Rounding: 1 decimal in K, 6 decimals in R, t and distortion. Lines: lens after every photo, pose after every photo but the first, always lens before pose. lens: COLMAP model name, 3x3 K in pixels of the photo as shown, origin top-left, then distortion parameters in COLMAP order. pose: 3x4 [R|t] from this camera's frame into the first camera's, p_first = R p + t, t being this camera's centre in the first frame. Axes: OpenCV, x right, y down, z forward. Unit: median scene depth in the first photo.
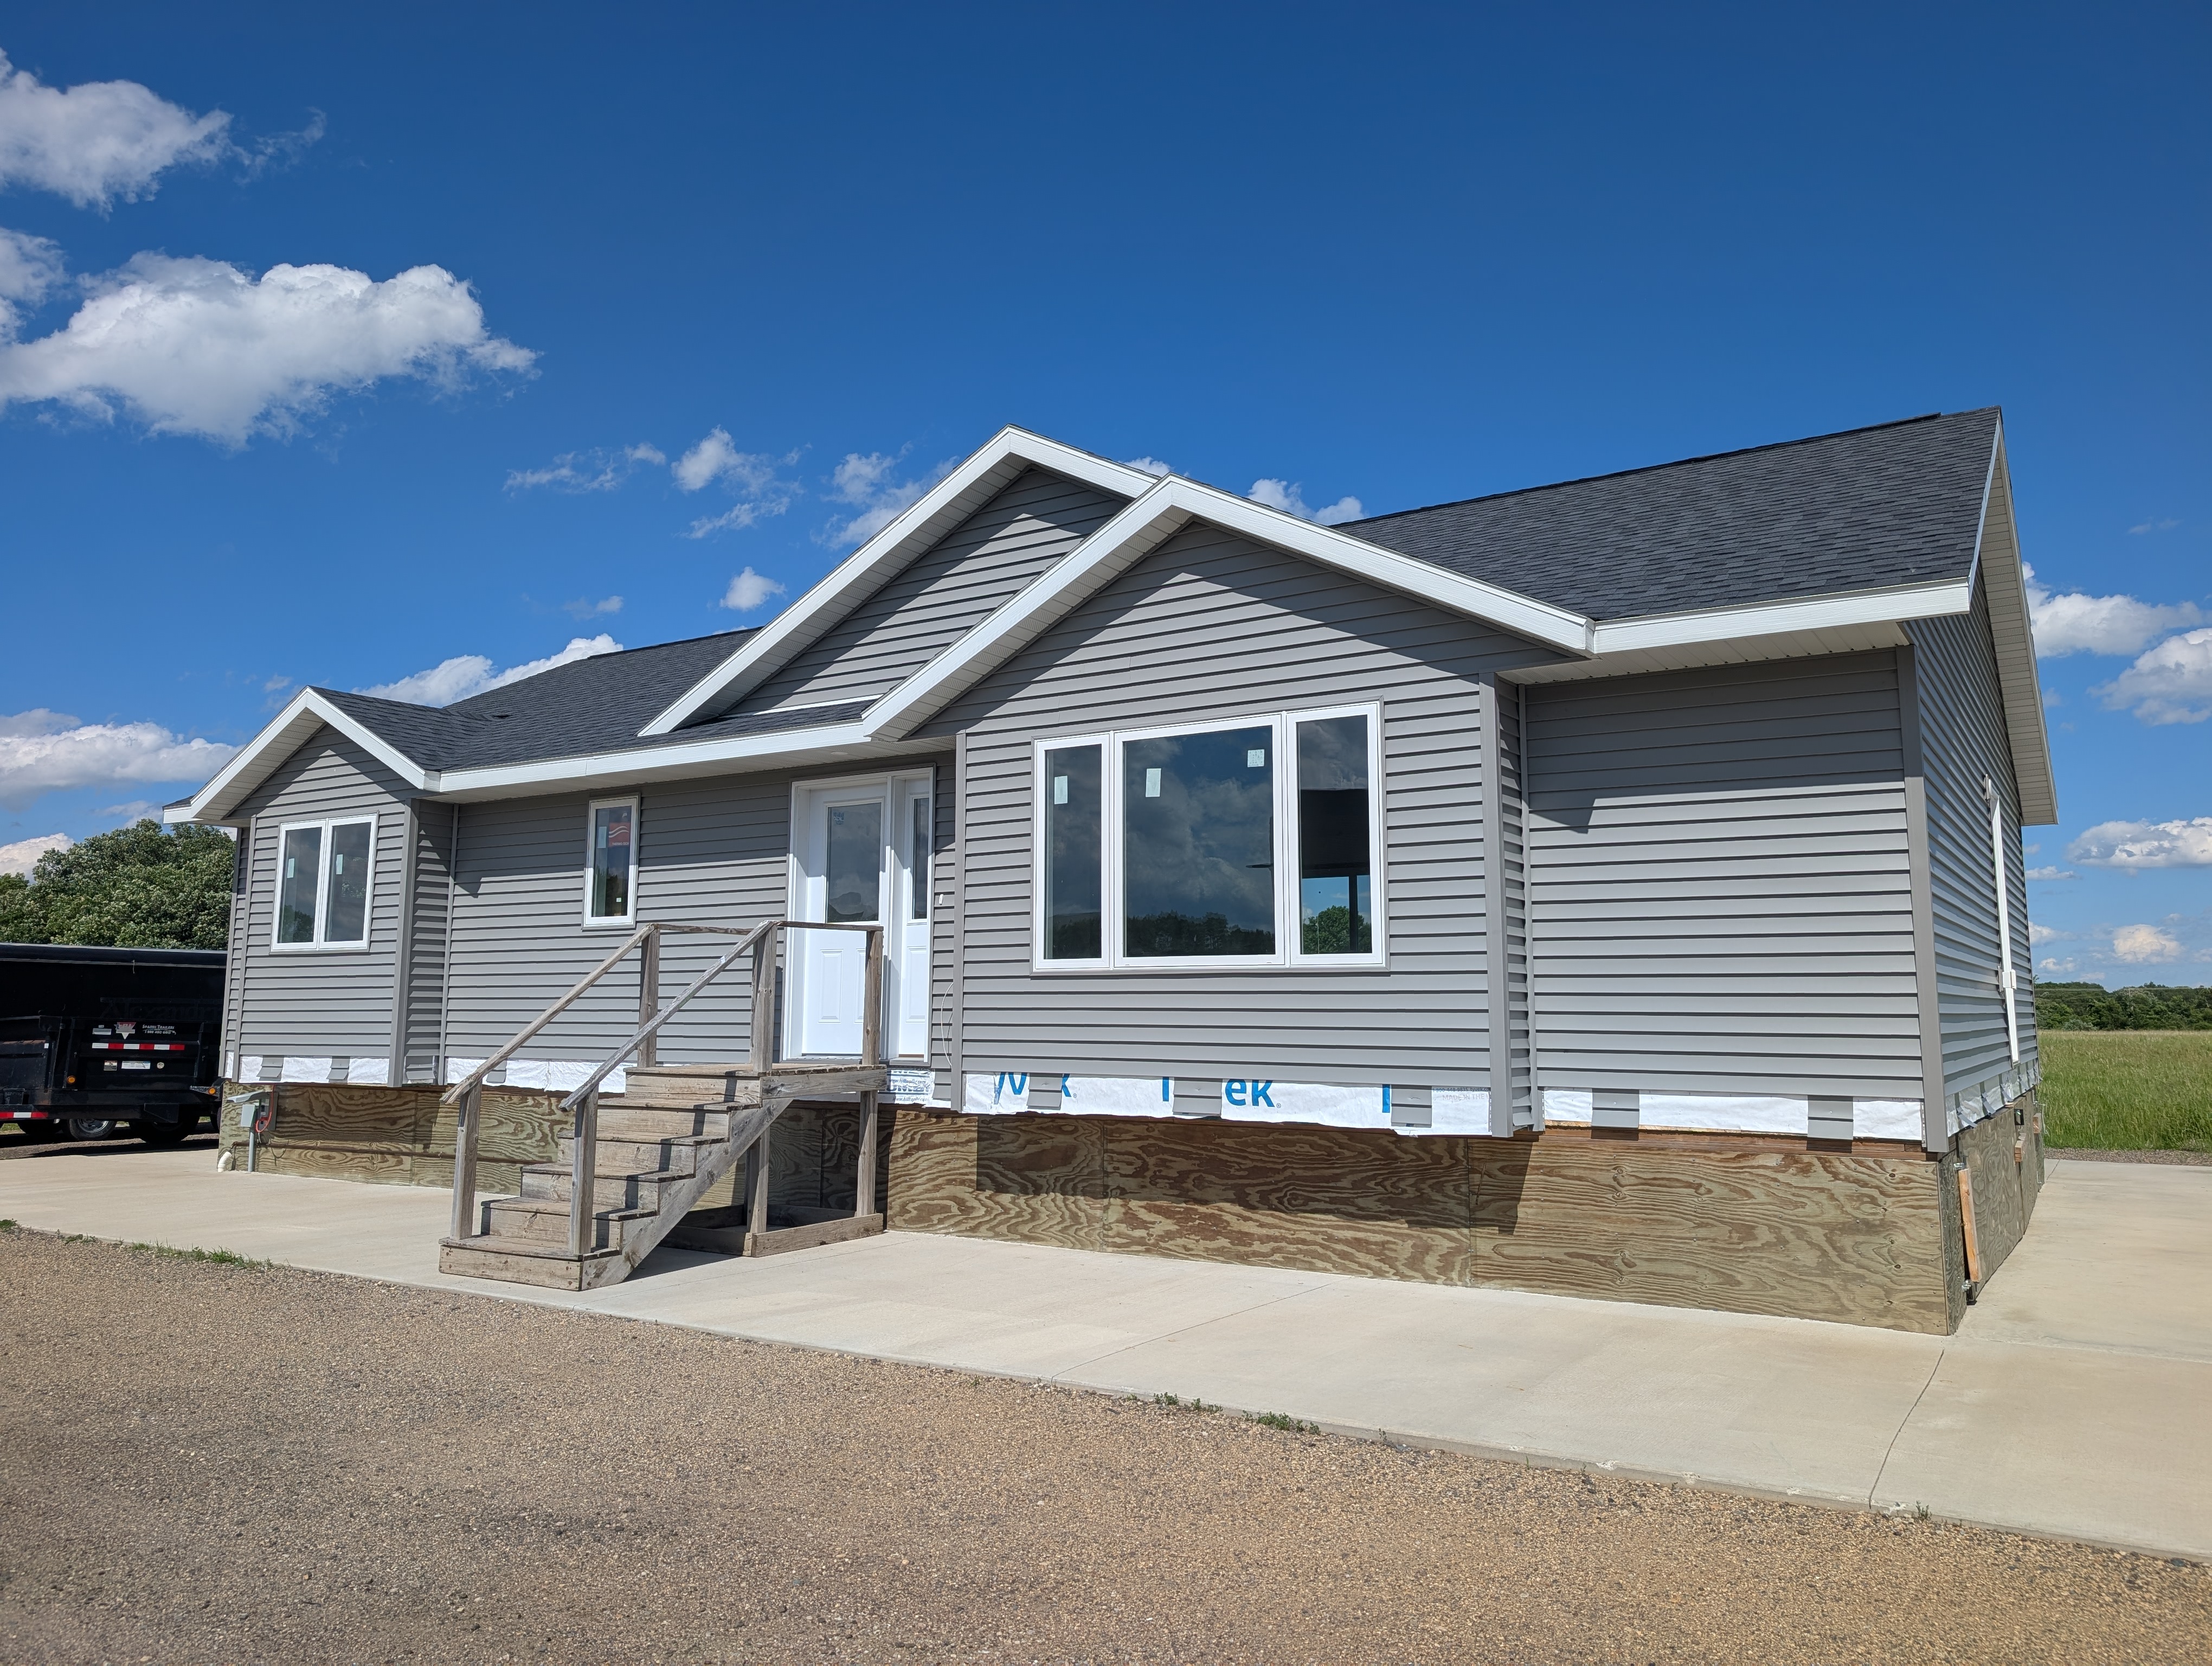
lens RADIAL K [[1547.0, 0, 1199.5], [0, 1547.0, 837.9], [0, 0, 1]] dist [0.000914, -0.001868]
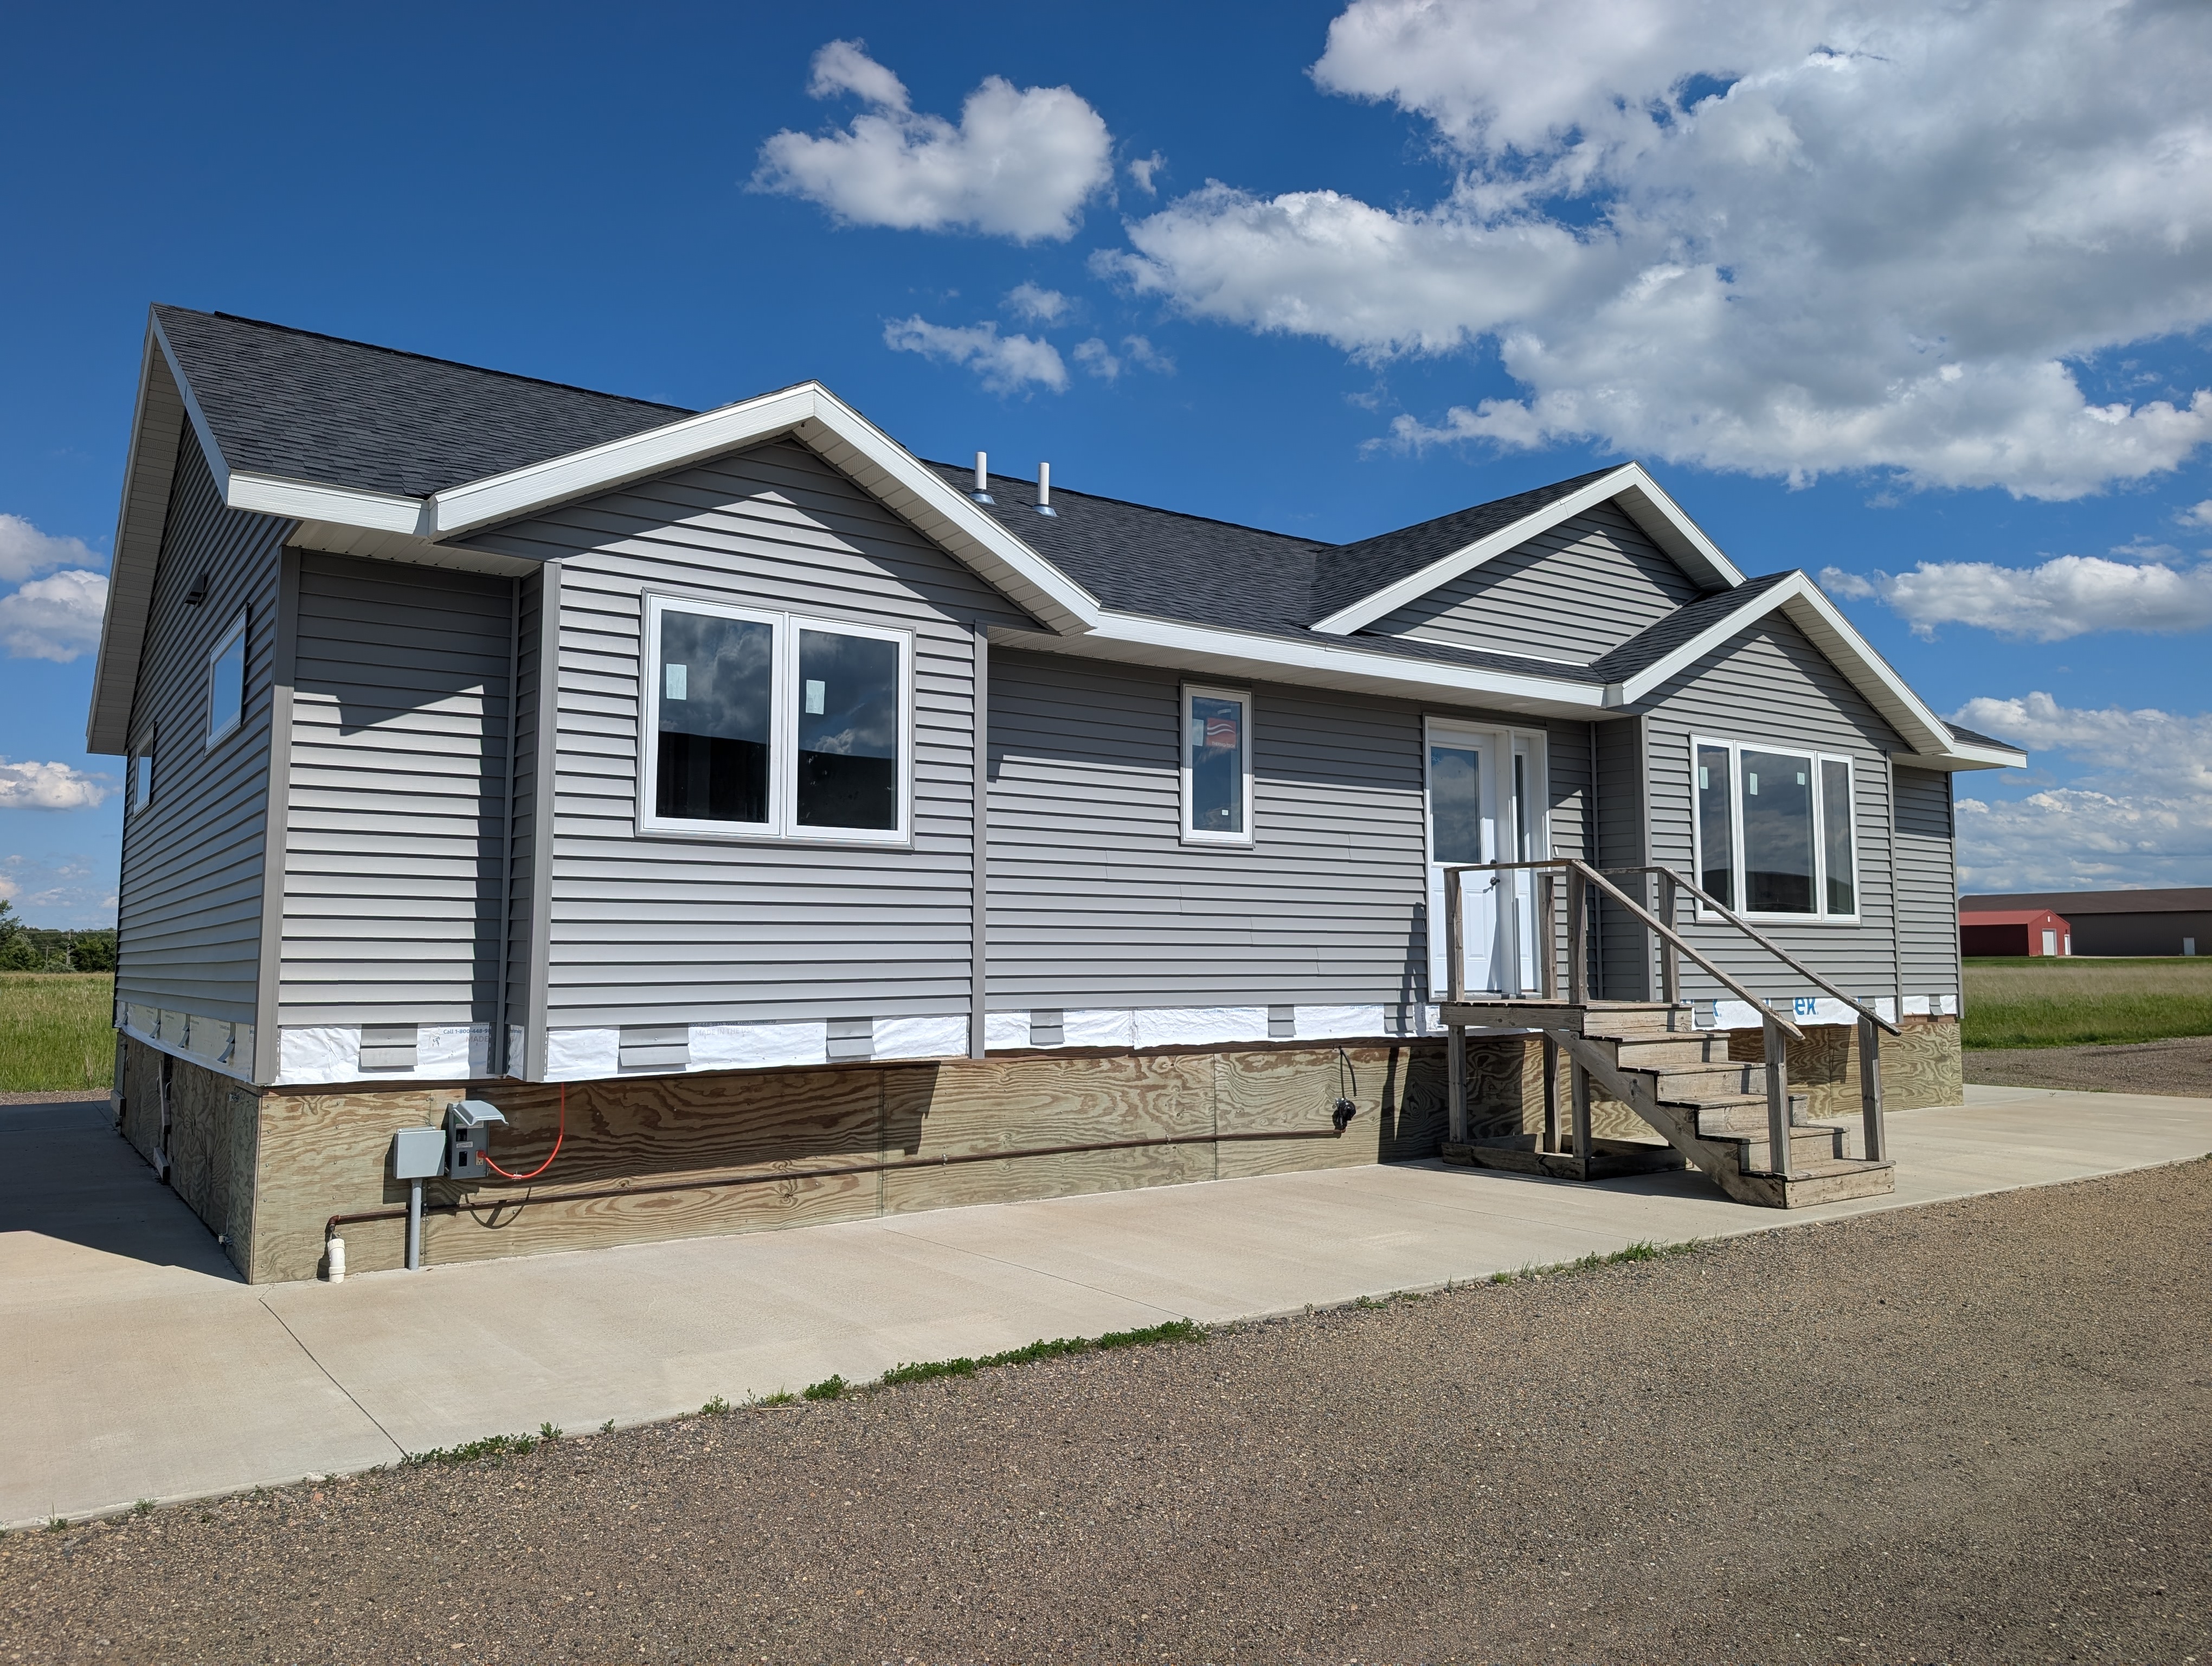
lens RADIAL K [[1581.0, 0, 1098.1], [0, 1581.0, 802.4], [0, 0, 1]] dist [0.073026, -0.150204]
pose [[0.400668, 0.083147, 0.912443, -1.088513], [-0.110493, 0.992990, -0.041968, 0.072299], [-0.909536, -0.084004, 0.407047, 0.664755]]
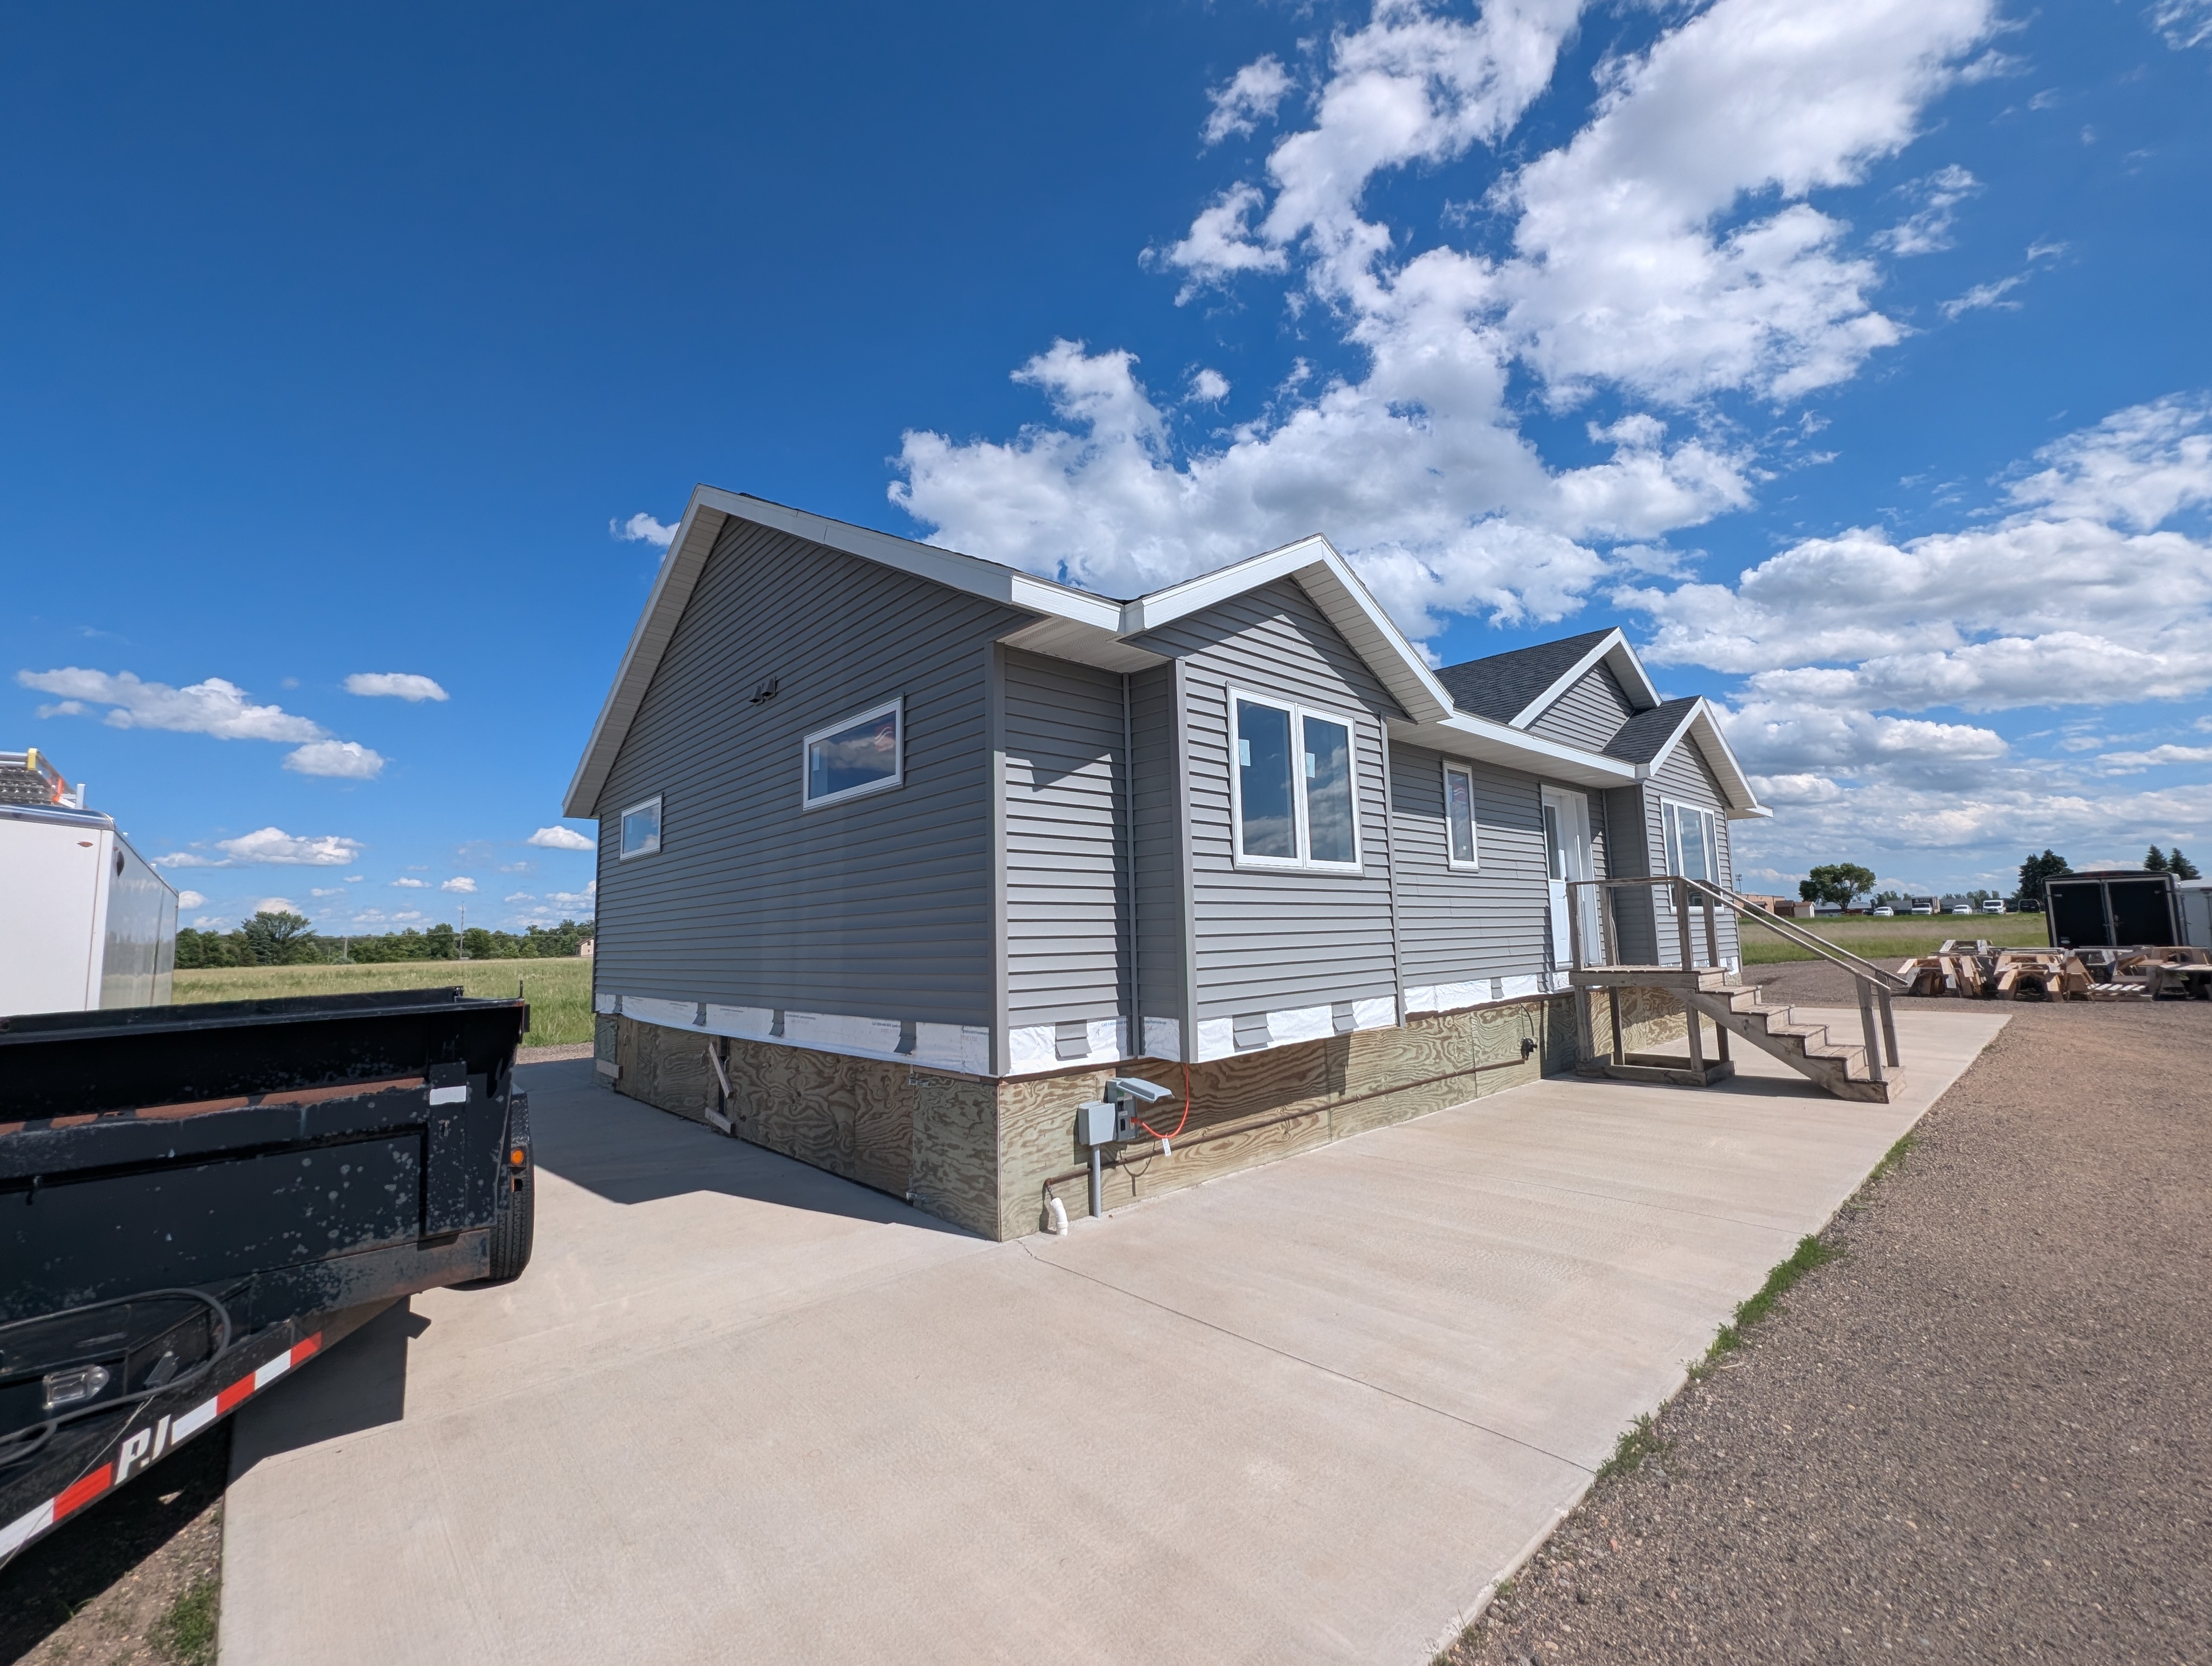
lens RADIAL K [[912.5, 0, 1105.2], [0, 912.5, 830.4], [0, 0, 1]] dist [-0.000317, -0.000805]
pose [[0.288056, 0.096439, 0.952745, -1.060656], [-0.092363, 0.993076, -0.072596, 0.097435], [-0.953149, -0.067087, 0.294968, 0.981019]]
